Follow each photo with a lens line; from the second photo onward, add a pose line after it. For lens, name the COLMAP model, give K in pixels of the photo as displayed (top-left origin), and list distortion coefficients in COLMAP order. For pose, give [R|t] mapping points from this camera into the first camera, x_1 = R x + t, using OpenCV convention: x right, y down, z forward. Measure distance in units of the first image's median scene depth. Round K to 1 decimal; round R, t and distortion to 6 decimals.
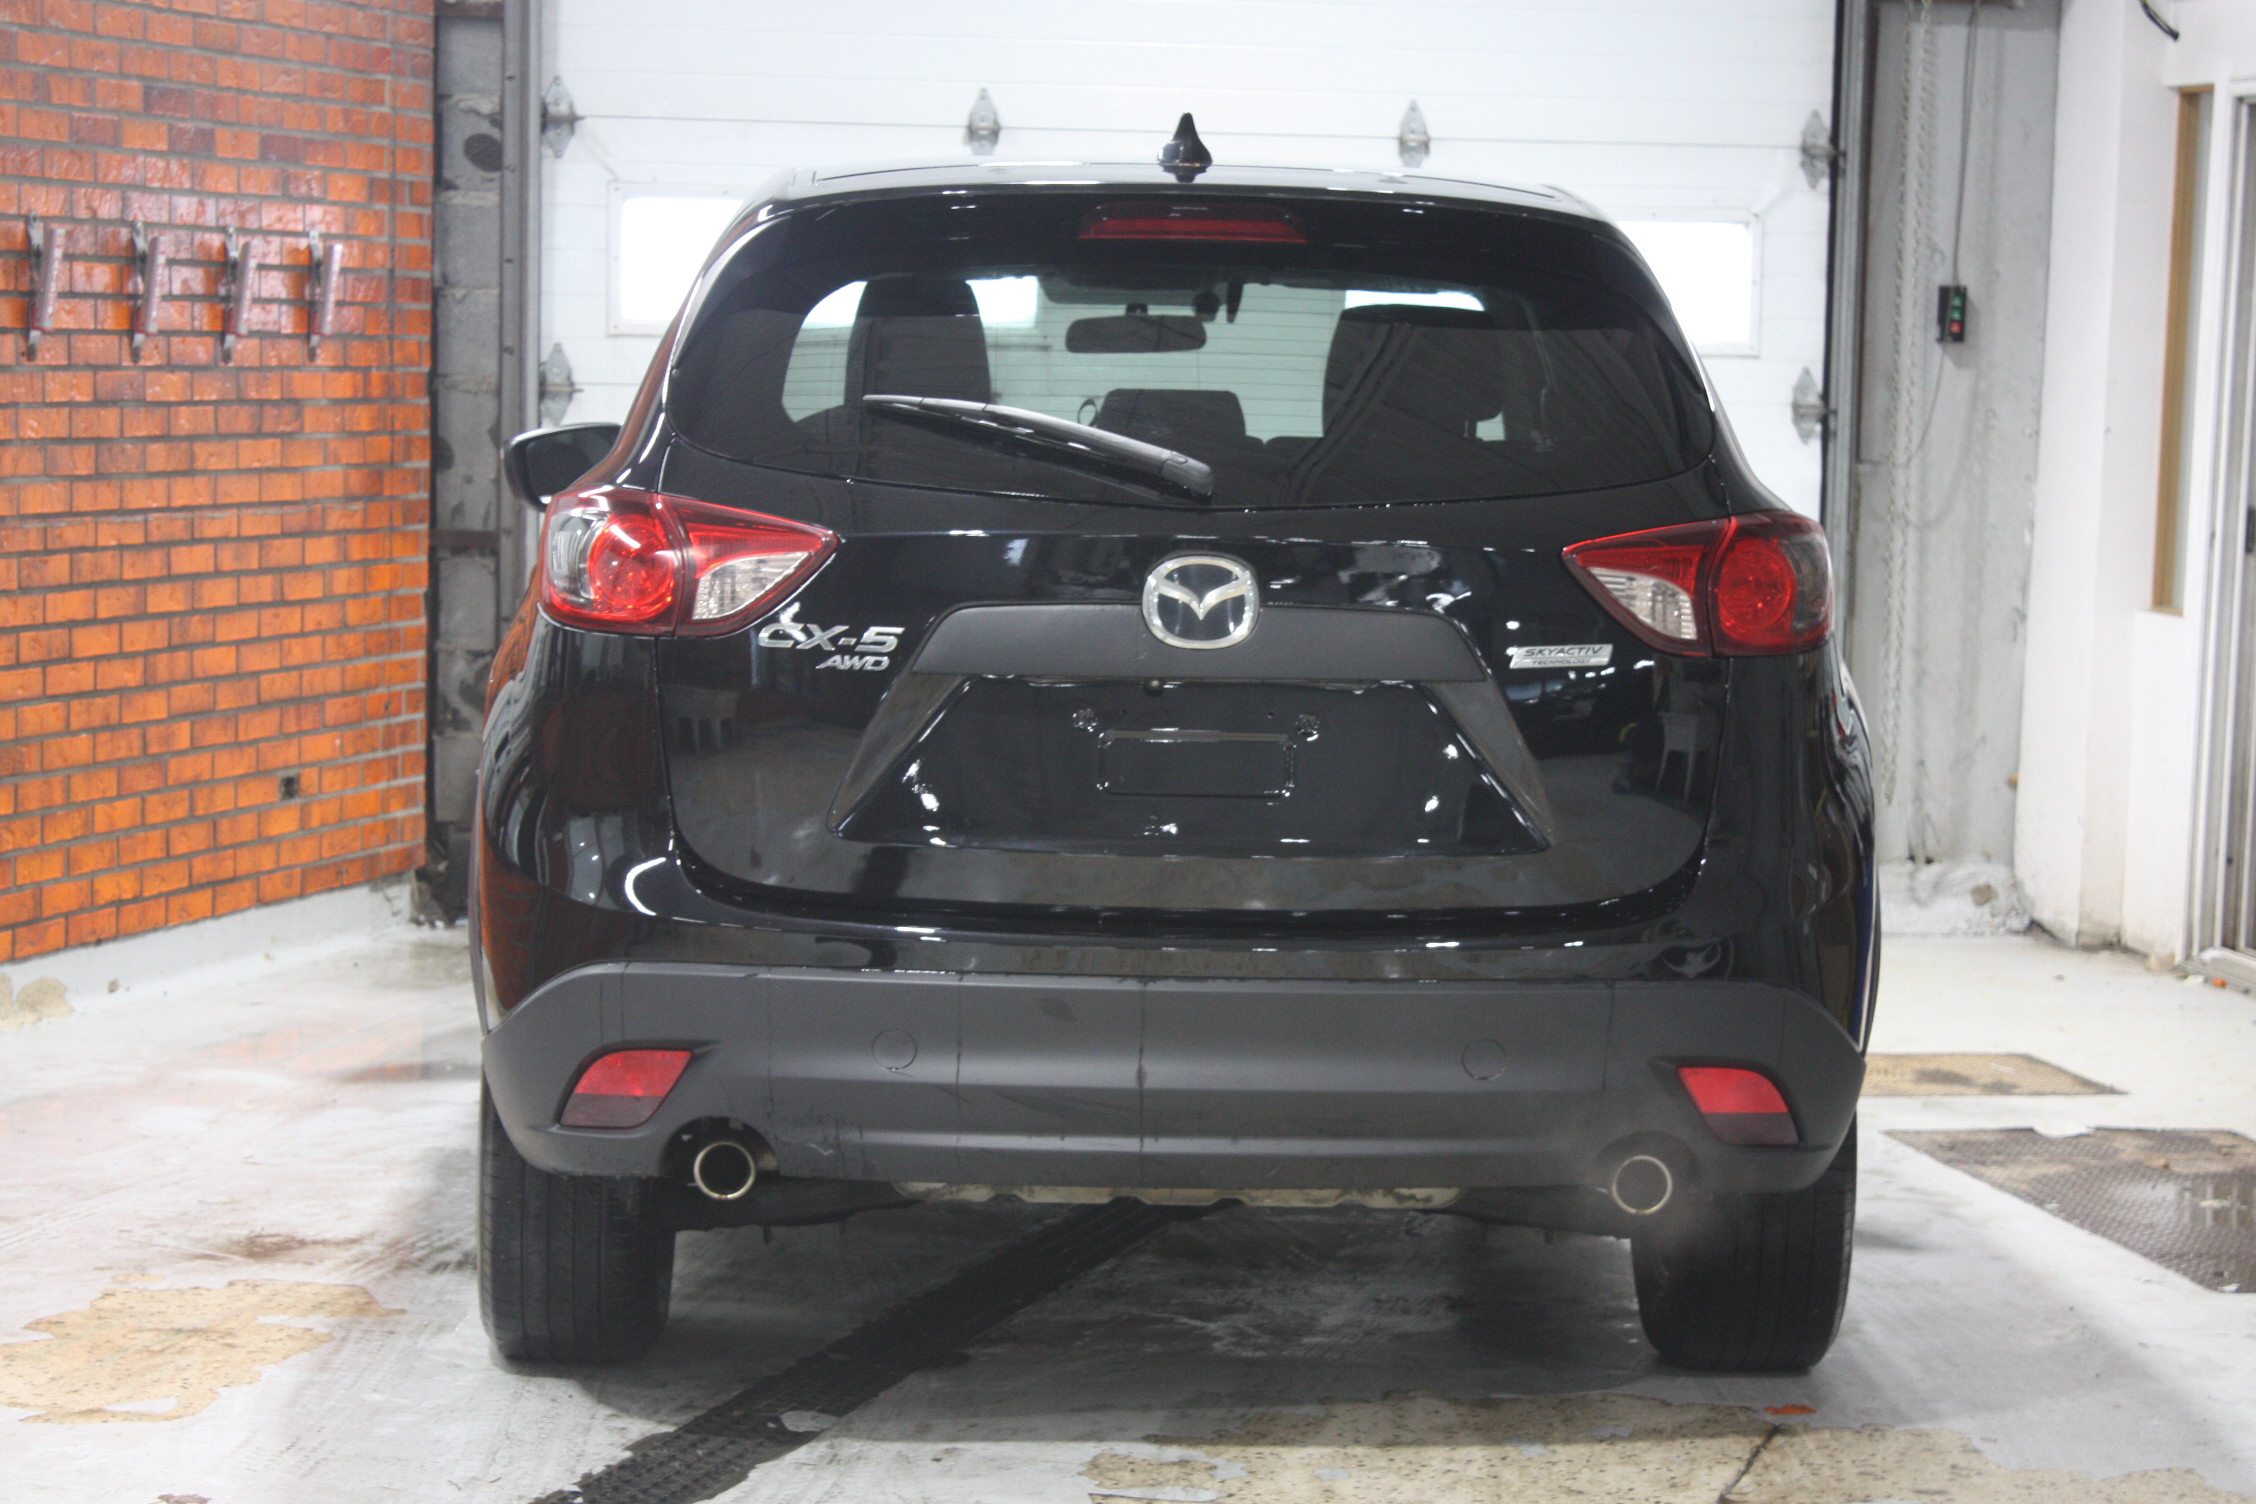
lens RADIAL K [[5384.3, 0, 1128.0], [0, 5384.3, 752.0], [0, 0, 1]] dist [0.069398, -0.033370]
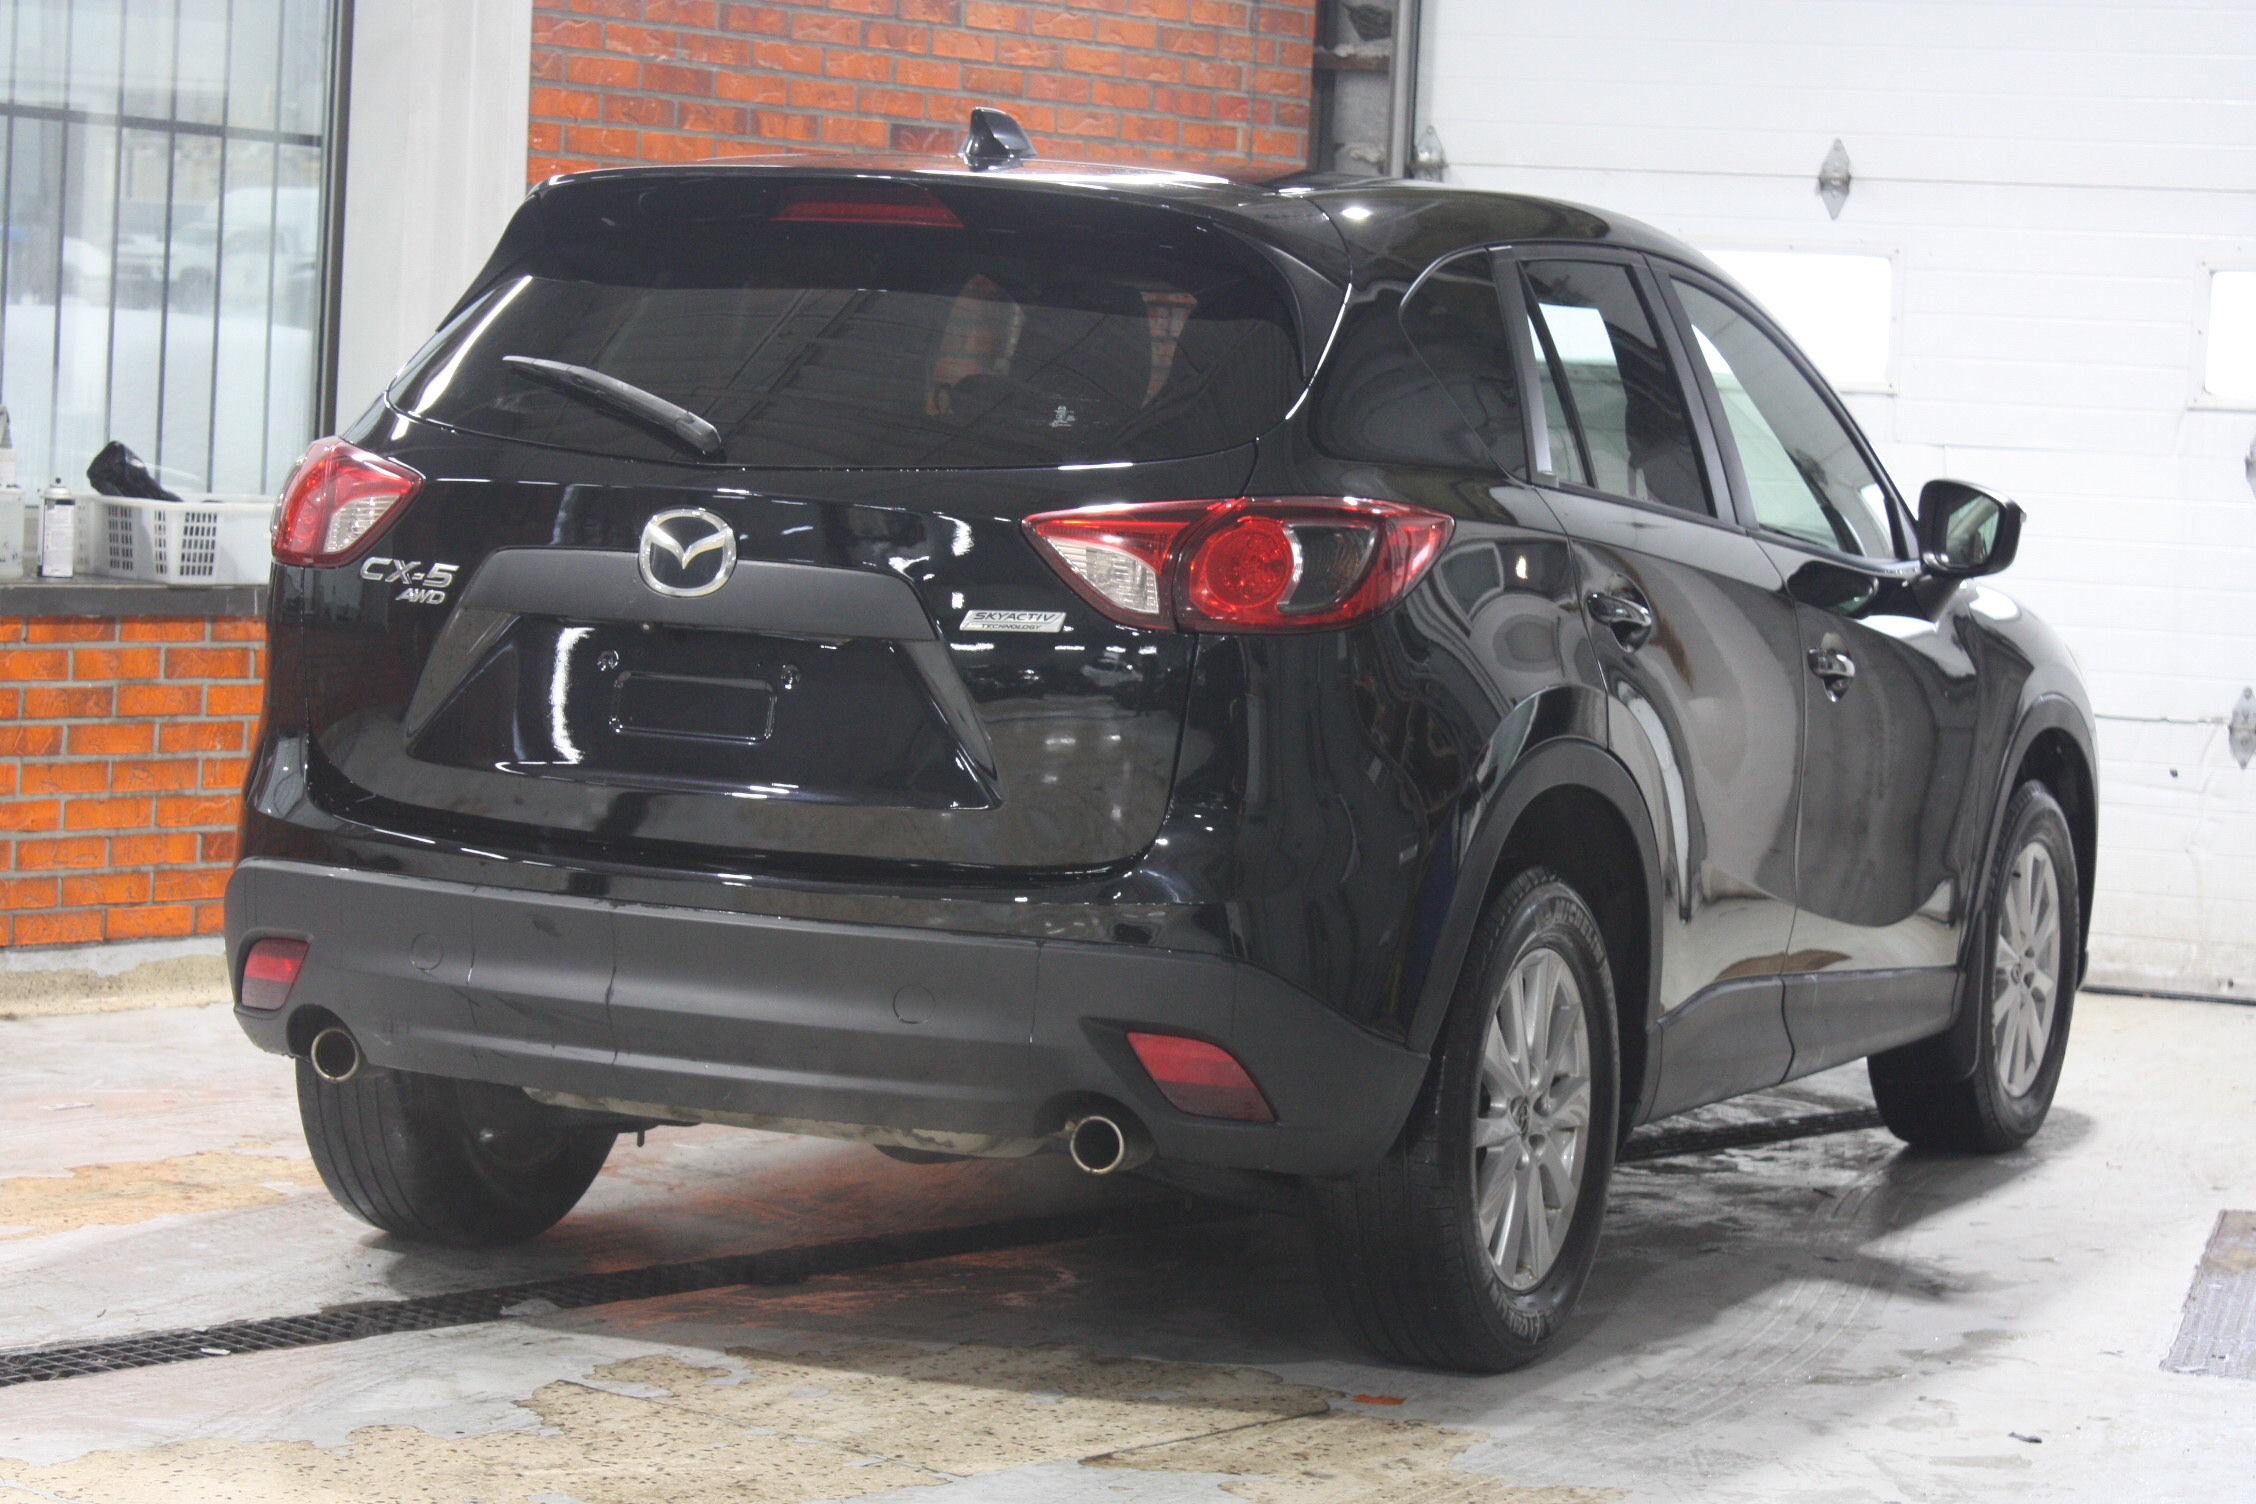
lens RADIAL K [[5261.8, 0, 1128.0], [0, 5261.8, 752.0], [0, 0, 1]] dist [0.094119, 0.222077]
pose [[0.896098, 0.056164, -0.440288, 0.528746], [-0.065845, 0.997807, -0.006730, 0.012304], [0.438944, 0.035022, 0.897831, 0.102676]]
